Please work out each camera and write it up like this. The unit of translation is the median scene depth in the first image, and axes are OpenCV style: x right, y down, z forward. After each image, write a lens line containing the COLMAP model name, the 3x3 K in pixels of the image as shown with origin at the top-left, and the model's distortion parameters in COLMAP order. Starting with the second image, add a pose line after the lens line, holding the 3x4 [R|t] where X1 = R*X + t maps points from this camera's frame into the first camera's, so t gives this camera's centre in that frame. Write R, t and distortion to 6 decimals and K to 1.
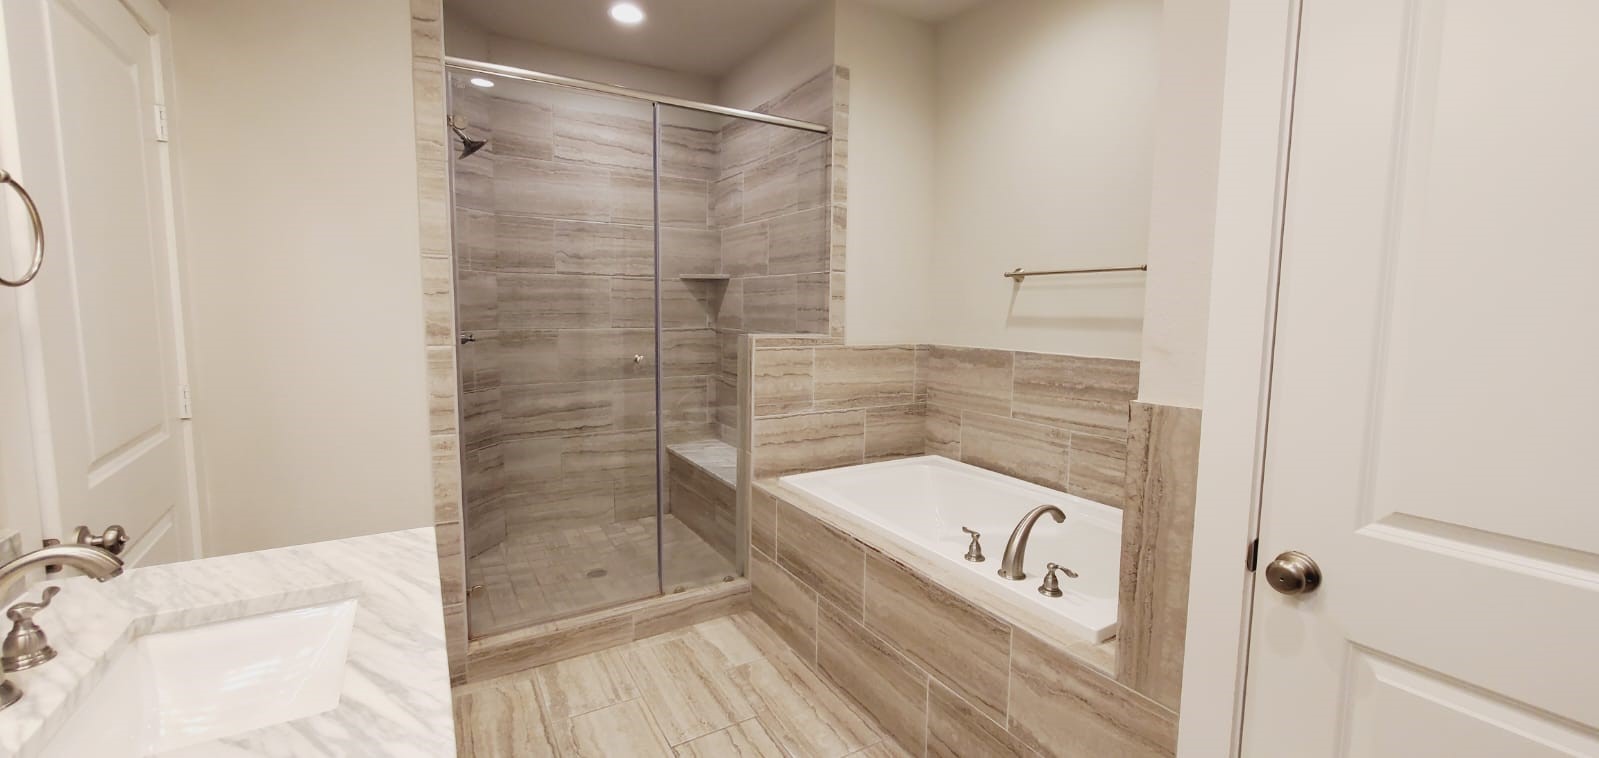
lens RADIAL K [[638.2, 0, 796.2], [0, 638.2, 368.9], [0, 0, 1]] dist [0.000900, -0.000209]
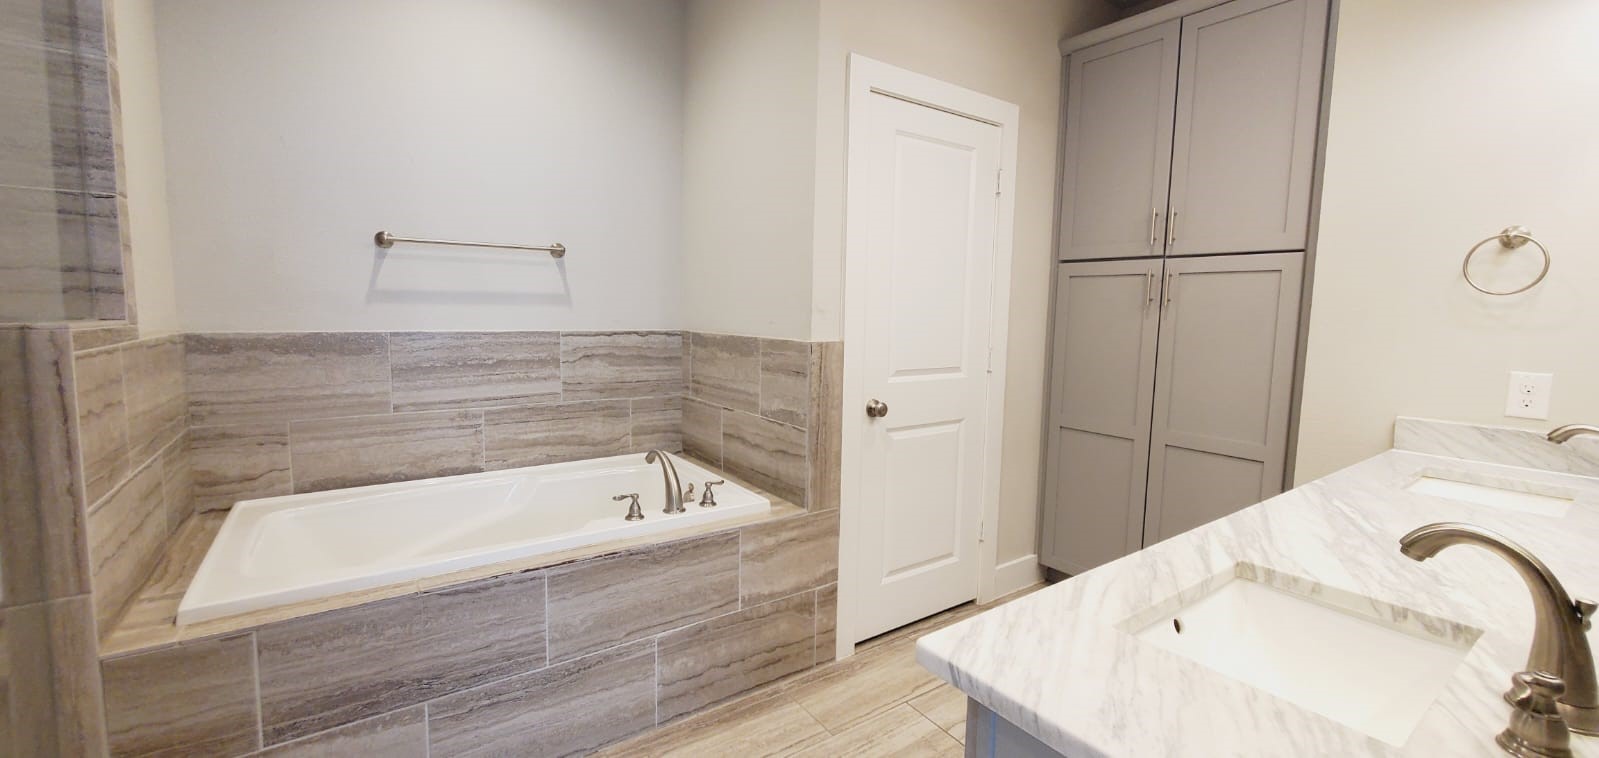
lens RADIAL K [[638.2, 0, 796.2], [0, 638.2, 368.9], [0, 0, 1]] dist [0.000900, -0.000209]
pose [[-0.076182, -0.106153, 0.991427, -0.623197], [0.077243, 0.990700, 0.112010, -0.038634], [-0.994097, 0.085114, -0.067274, 0.635270]]
